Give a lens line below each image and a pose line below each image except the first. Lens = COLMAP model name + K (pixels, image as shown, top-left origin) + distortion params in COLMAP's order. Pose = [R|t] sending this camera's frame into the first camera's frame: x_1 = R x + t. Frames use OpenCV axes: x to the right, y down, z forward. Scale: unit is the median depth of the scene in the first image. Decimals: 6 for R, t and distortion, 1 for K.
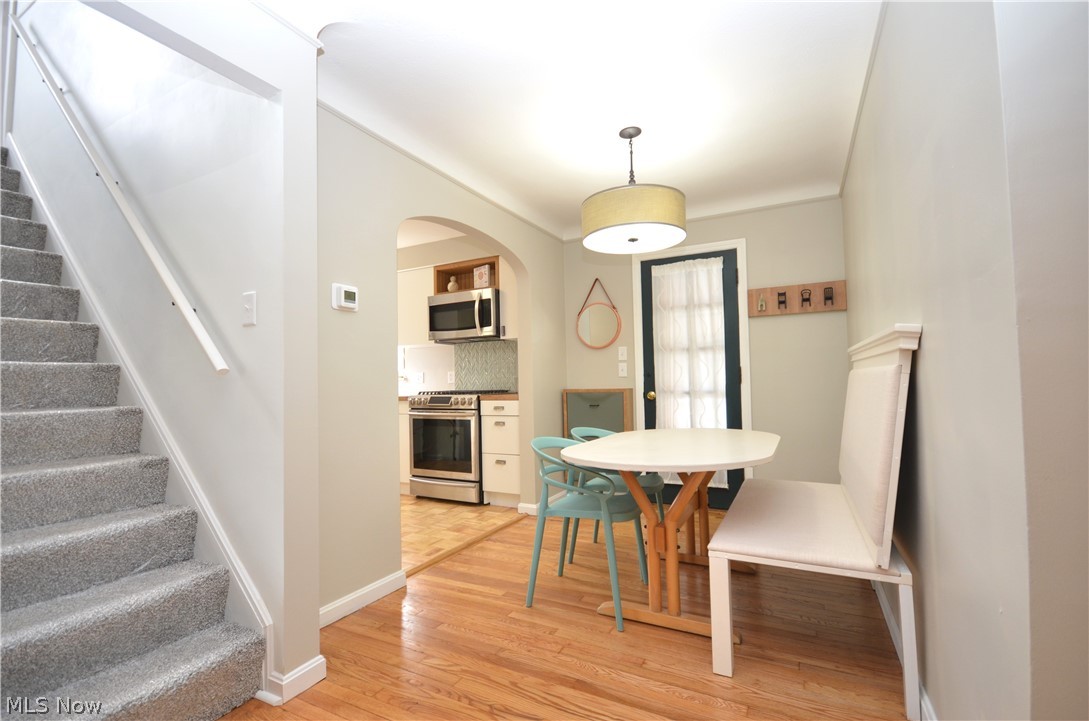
lens RADIAL K [[488.7, 0, 537.8], [0, 488.7, 364.5], [0, 0, 1]] dist [-0.000378, -0.000165]
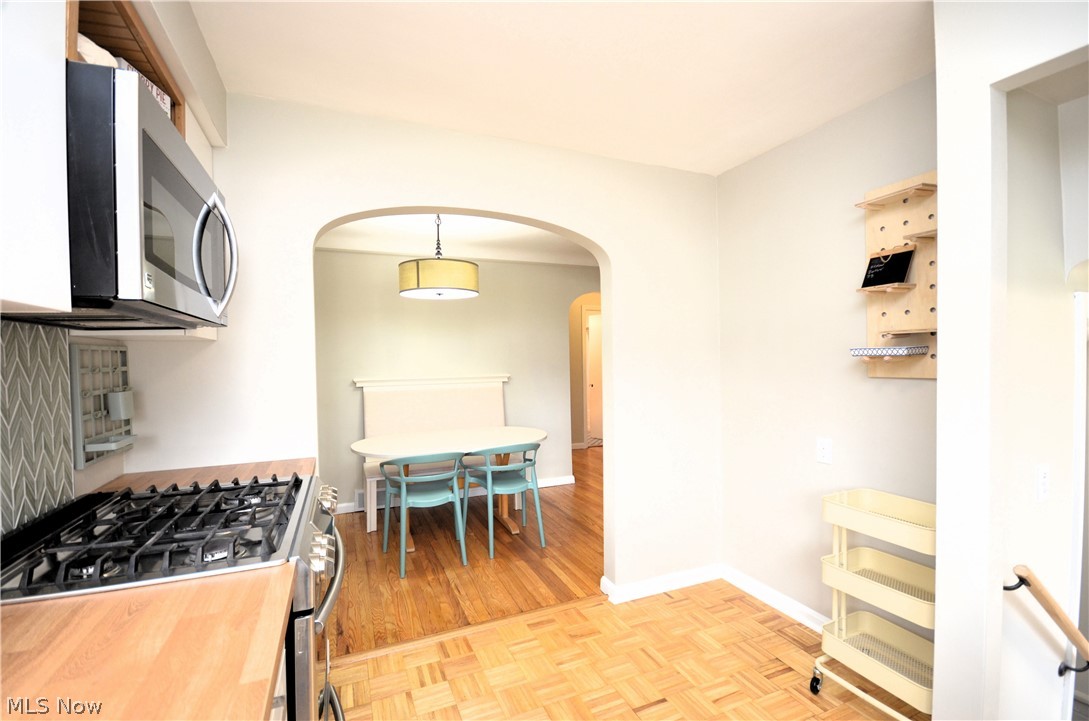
lens RADIAL K [[474.3, 0, 544.5], [0, 474.3, 360.5], [0, 0, 1]] dist [0.001162, 0.000137]
pose [[-0.781352, 0.027687, 0.623476, -0.489793], [0.005369, 0.999277, -0.037646, -0.013864], [-0.624067, -0.026068, -0.780936, 1.111497]]
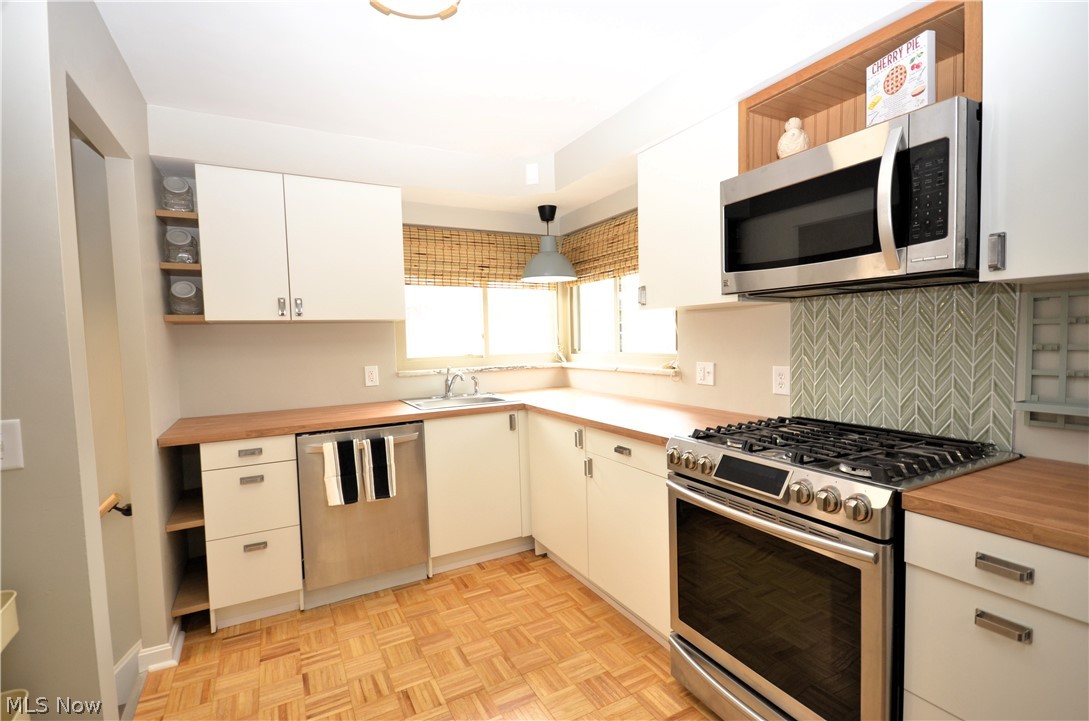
lens RADIAL K [[505.4, 0, 540.6], [0, 505.4, 368.7], [0, 0, 1]] dist [-0.000340, -0.000421]
pose [[0.830231, 0.037243, -0.556173, -0.124083], [0.026179, 0.994059, 0.105644, -0.039941], [0.556804, -0.102269, 0.824324, 0.614531]]
